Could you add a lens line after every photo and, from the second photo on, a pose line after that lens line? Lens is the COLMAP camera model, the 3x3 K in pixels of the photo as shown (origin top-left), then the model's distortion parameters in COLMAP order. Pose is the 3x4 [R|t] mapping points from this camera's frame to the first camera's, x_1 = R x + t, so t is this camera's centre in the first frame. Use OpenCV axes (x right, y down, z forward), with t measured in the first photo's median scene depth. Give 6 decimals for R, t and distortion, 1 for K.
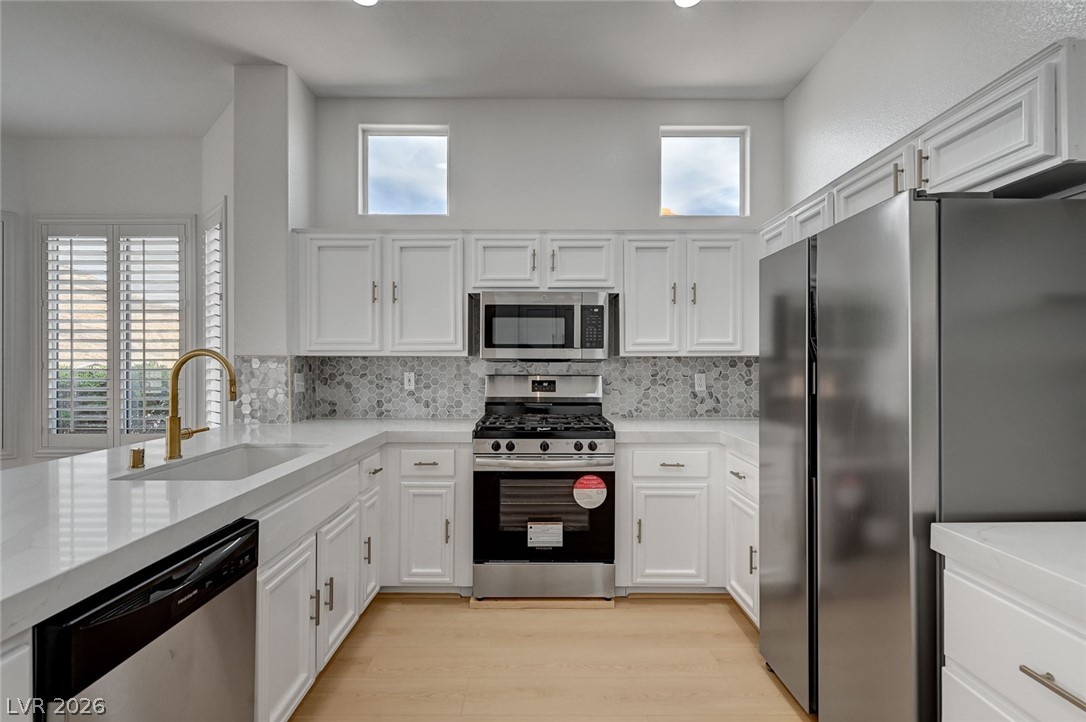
lens RADIAL K [[512.9, 0, 540.7], [0, 512.9, 363.3], [0, 0, 1]] dist [-0.001197, 0.000190]
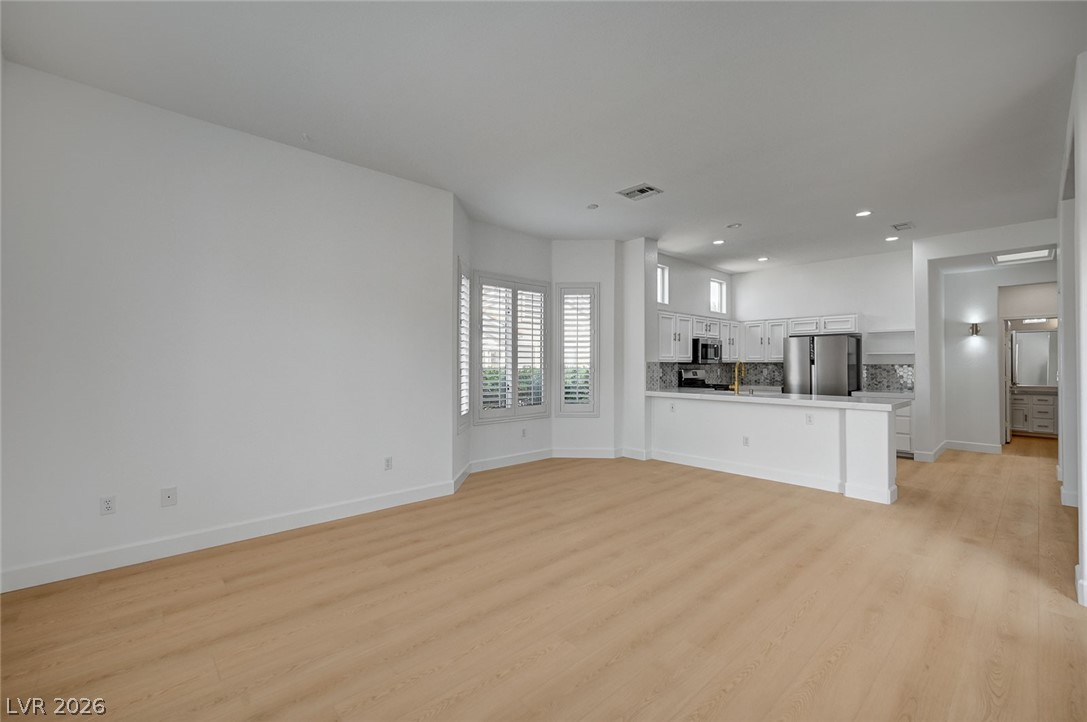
lens RADIAL K [[451.6, 0, 545.5], [0, 451.6, 360.3], [0, 0, 1]] dist [0.001828, -0.000415]
pose [[0.736559, 0.006245, 0.676345, -2.282247], [-0.000481, 0.999962, -0.008709, -0.003840], [-0.676373, 0.006089, 0.736534, -0.200609]]
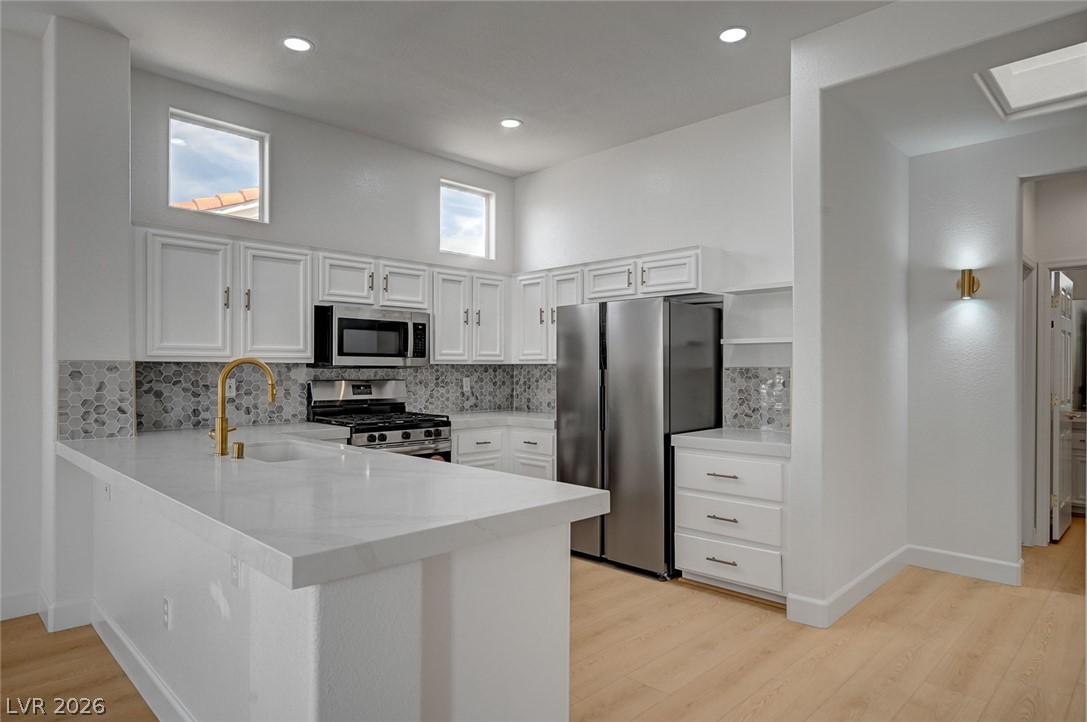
lens RADIAL K [[632.0, 0, 543.6], [0, 632.0, 372.5], [0, 0, 1]] dist [-0.004115, -0.000309]
pose [[0.707491, -0.002994, 0.706716, -0.751352], [-0.000032, 0.999991, 0.004268, 0.000475], [-0.706722, -0.003042, 0.707485, -0.294264]]
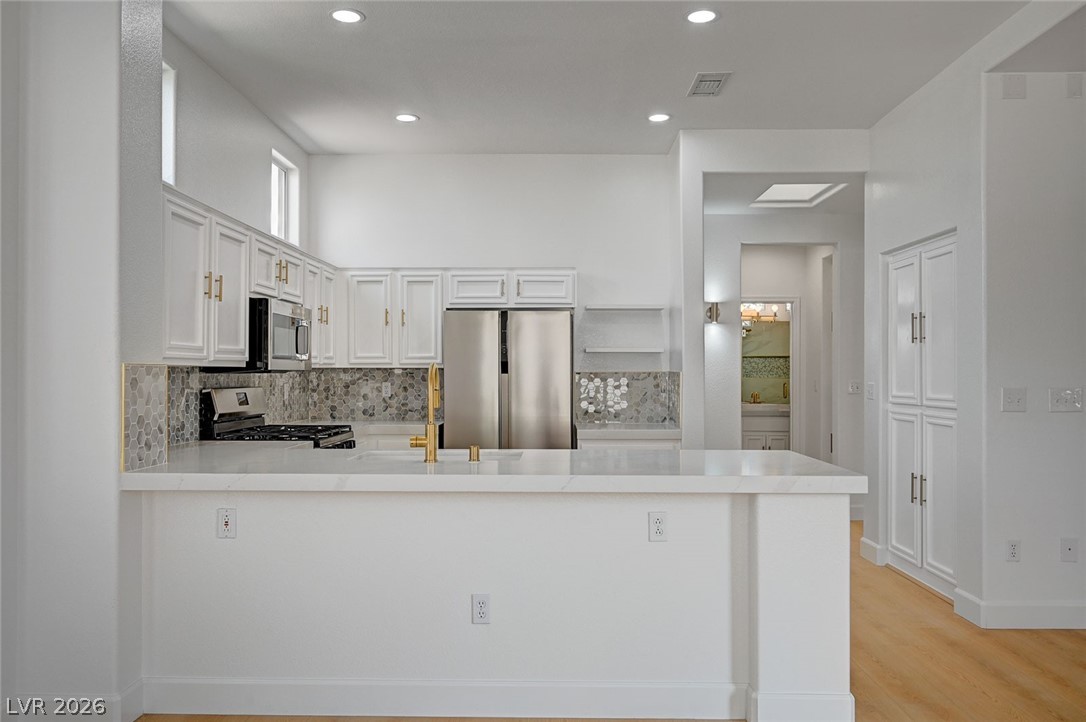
lens RADIAL K [[788.8, 0, 541.6], [0, 788.8, 374.9], [0, 0, 1]] dist [-0.008810, -0.006588]
pose [[0.022282, -0.003626, 0.999745, -1.516155], [0.000873, 0.999993, 0.003608, -0.004619], [-0.999751, 0.000792, 0.022285, 0.459389]]
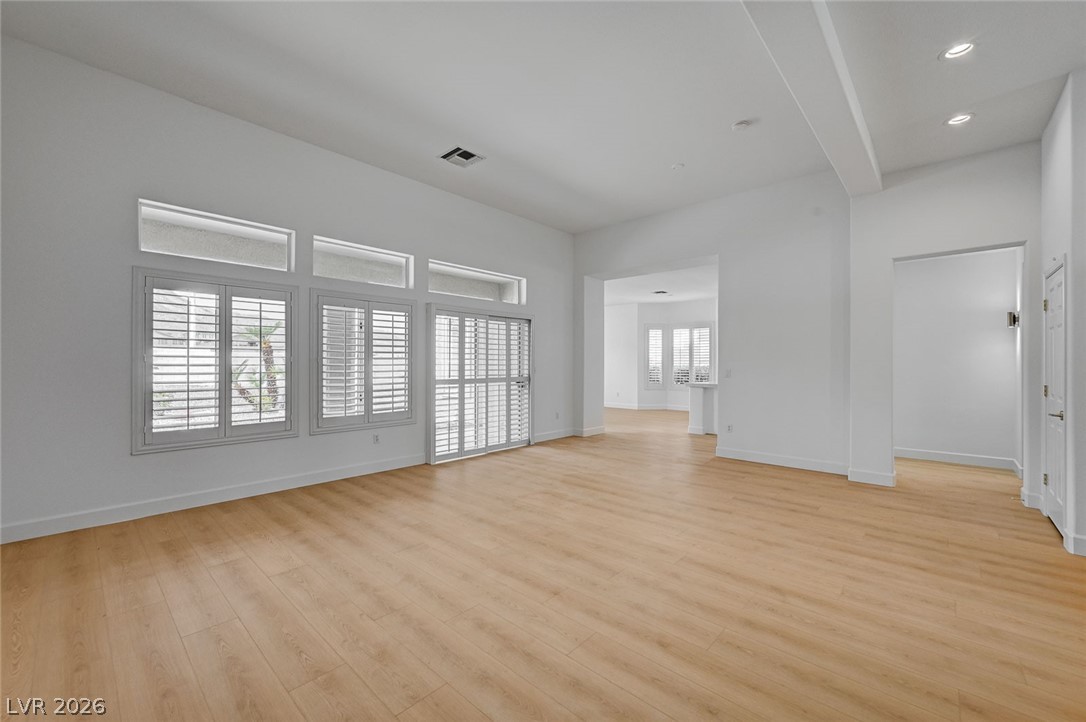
lens RADIAL K [[431.5, 0, 540.6], [0, 431.5, 360.8], [0, 0, 1]] dist [0.000276, 0.000761]
pose [[0.731199, -0.003392, -0.682156, 0.584262], [-0.003675, 0.999954, -0.008912, 0.008246], [0.682155, 0.009023, 0.731152, -2.472087]]
